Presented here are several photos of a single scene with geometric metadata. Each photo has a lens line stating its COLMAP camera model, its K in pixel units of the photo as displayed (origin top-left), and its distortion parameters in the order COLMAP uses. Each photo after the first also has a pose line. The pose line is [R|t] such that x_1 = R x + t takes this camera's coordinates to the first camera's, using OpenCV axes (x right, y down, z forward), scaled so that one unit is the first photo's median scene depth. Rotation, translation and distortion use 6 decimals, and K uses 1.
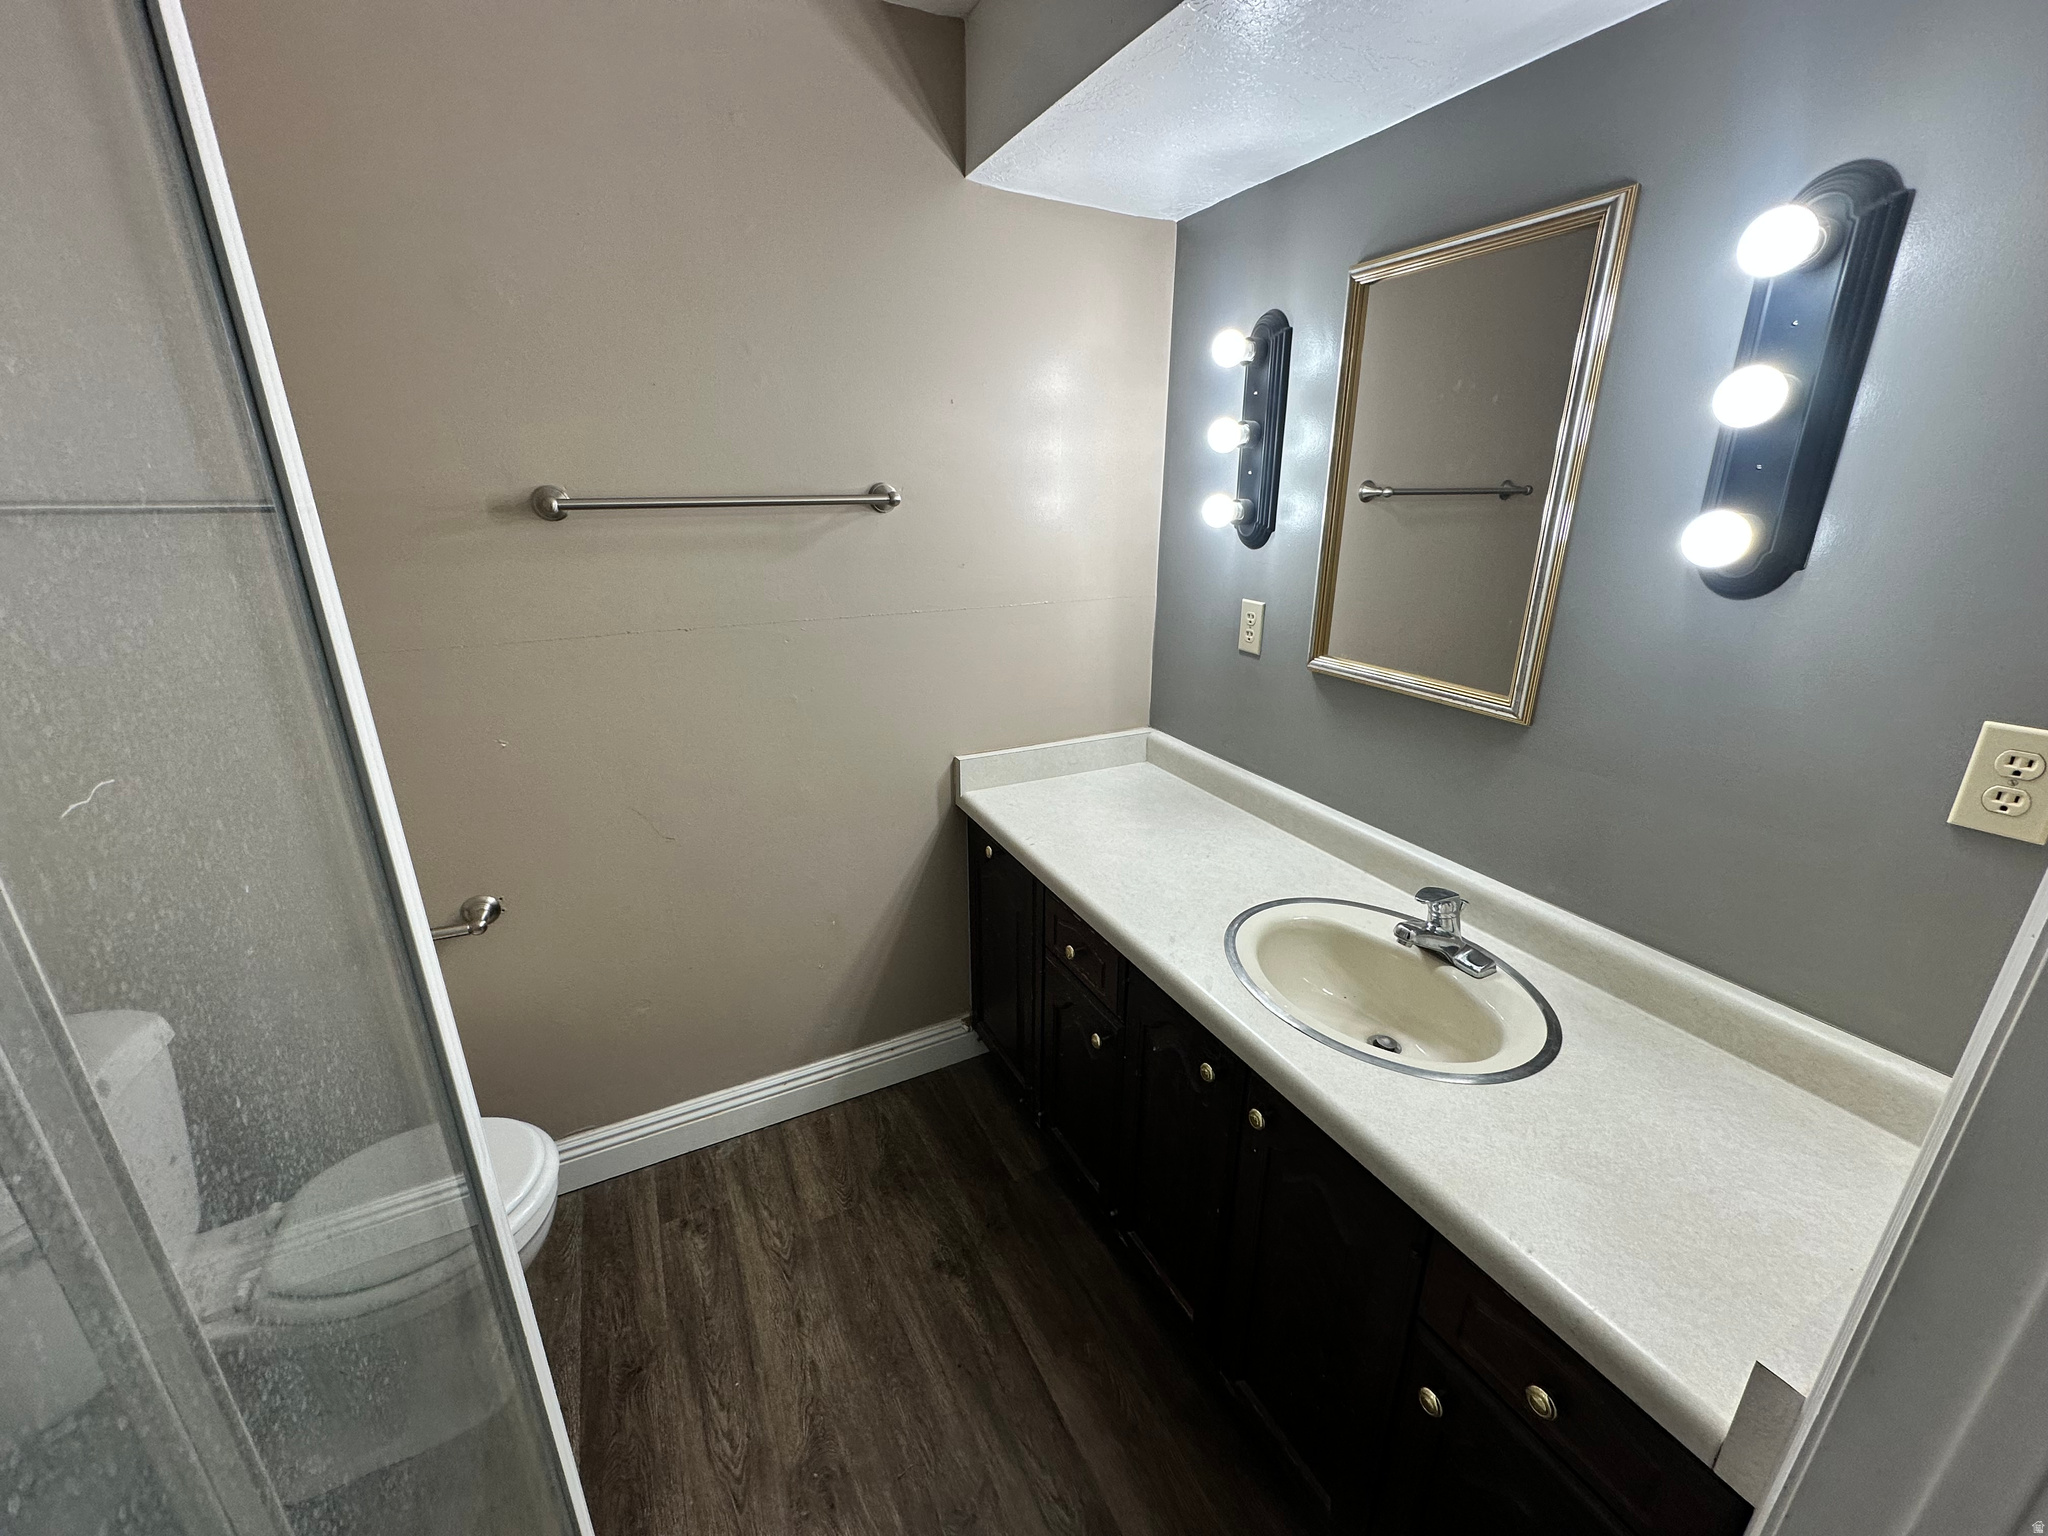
lens RADIAL K [[820.1, 0, 1021.4], [0, 820.1, 766.1], [0, 0, 1]] dist [-0.003696, 0.000767]
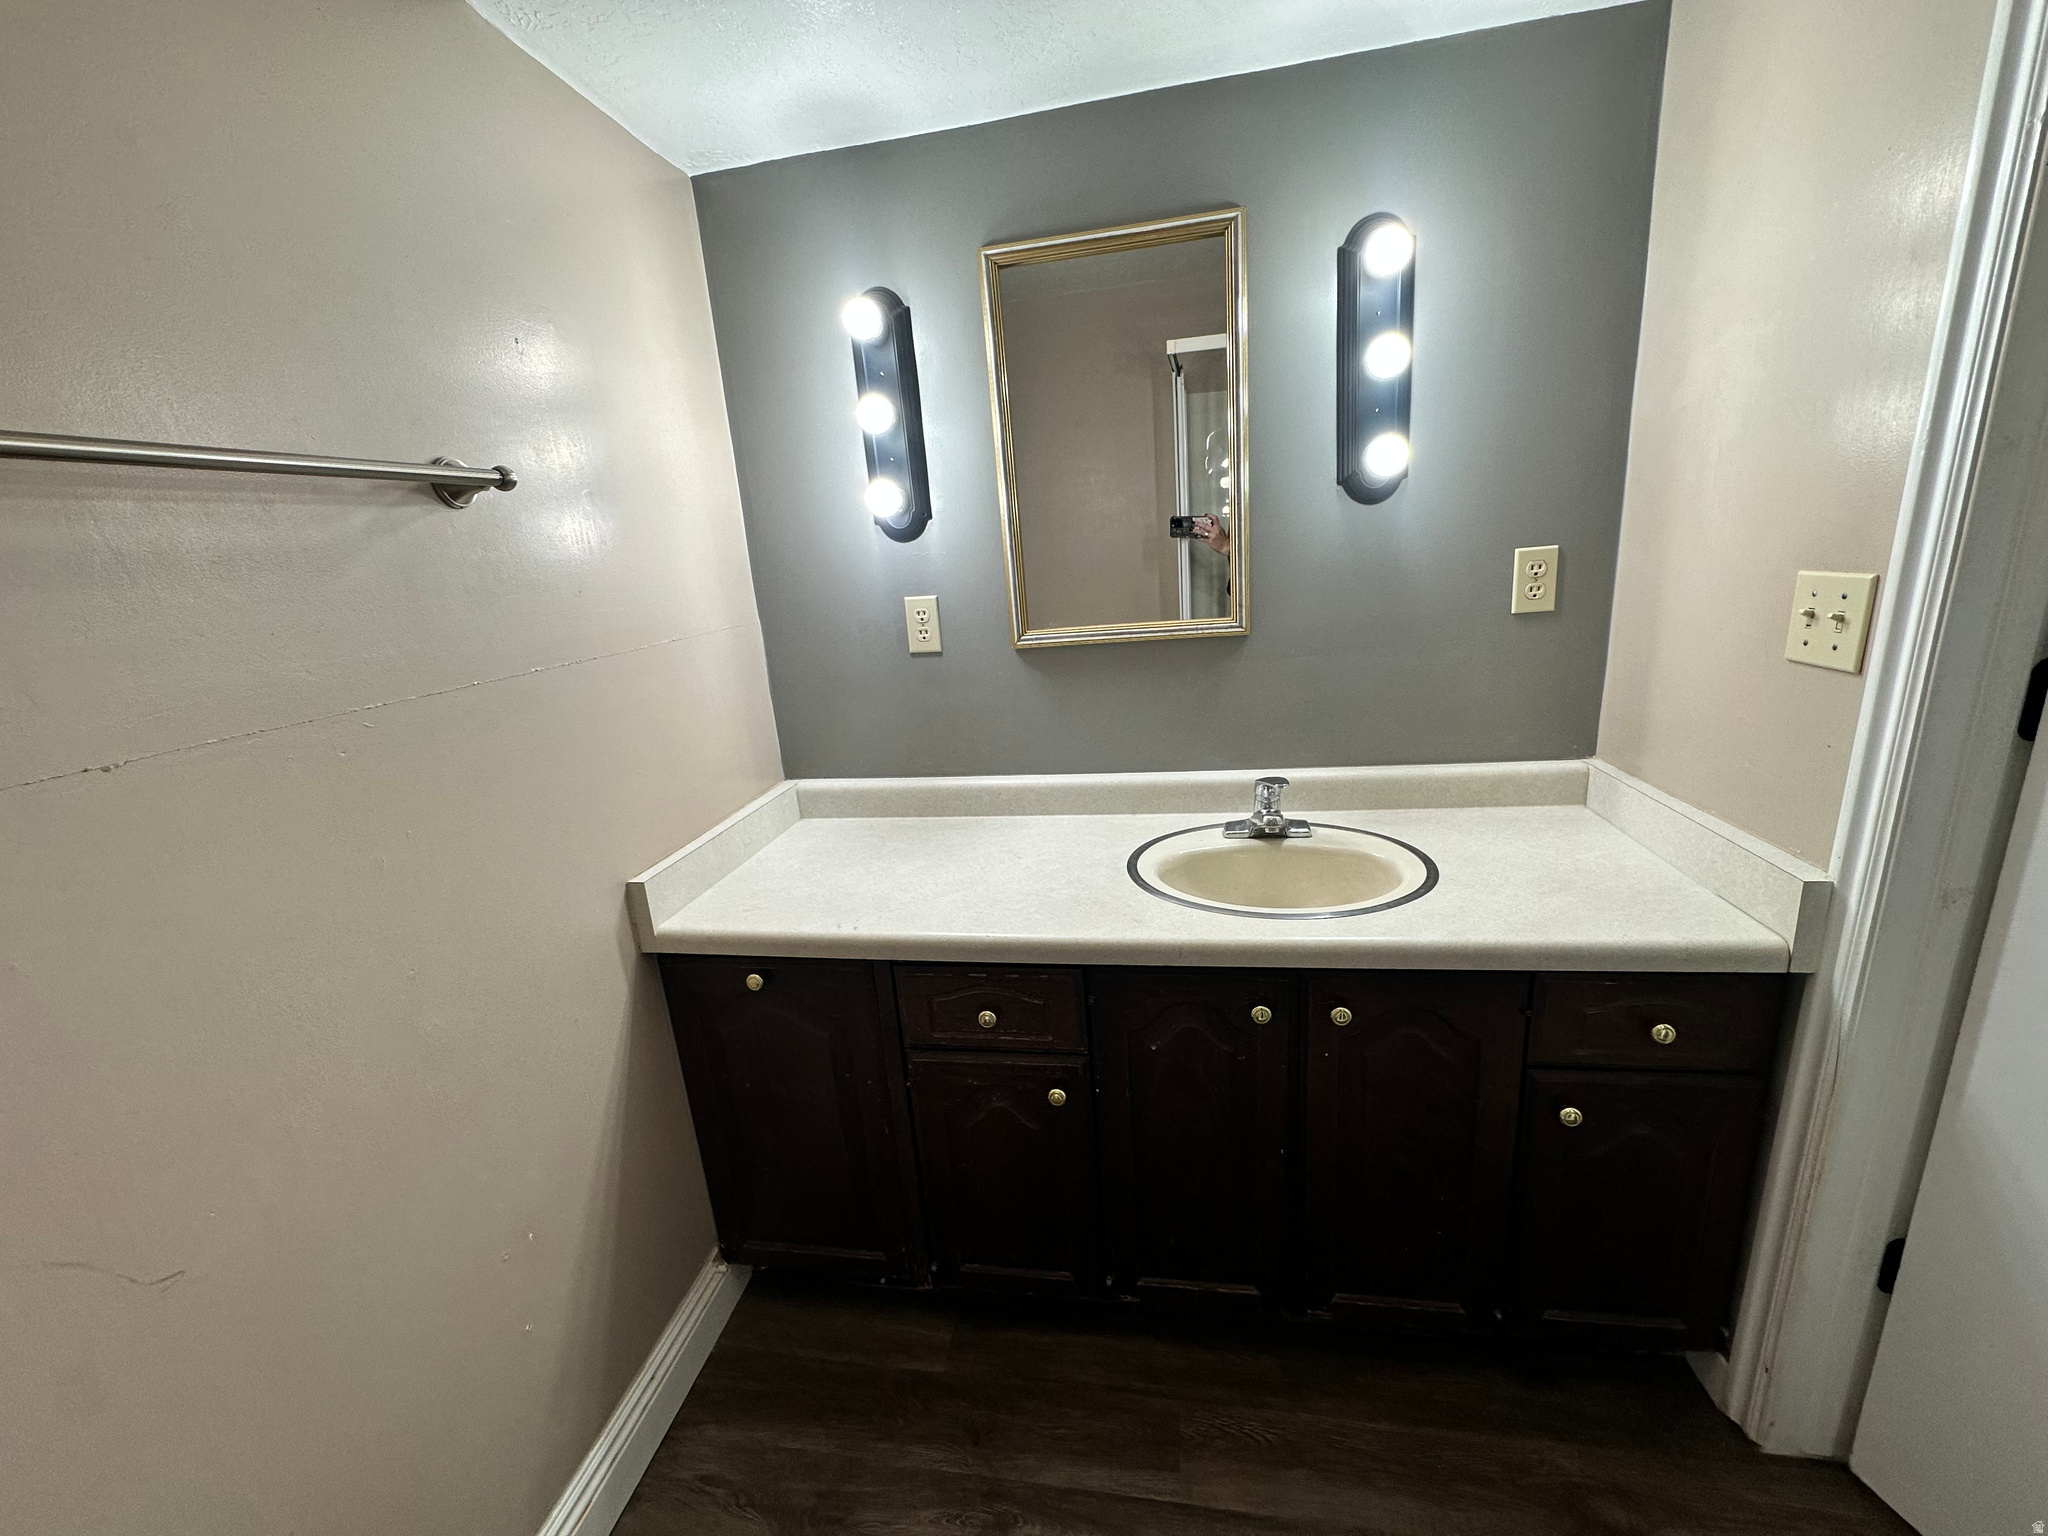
lens RADIAL K [[820.1, 0, 1020.7], [0, 820.1, 767.8], [0, 0, 1]] dist [-0.003696, 0.000767]
pose [[0.595990, -0.255150, 0.761377, -0.432491], [0.335027, 0.940717, 0.052997, -0.031151], [-0.729762, 0.223496, 0.646140, 0.377346]]
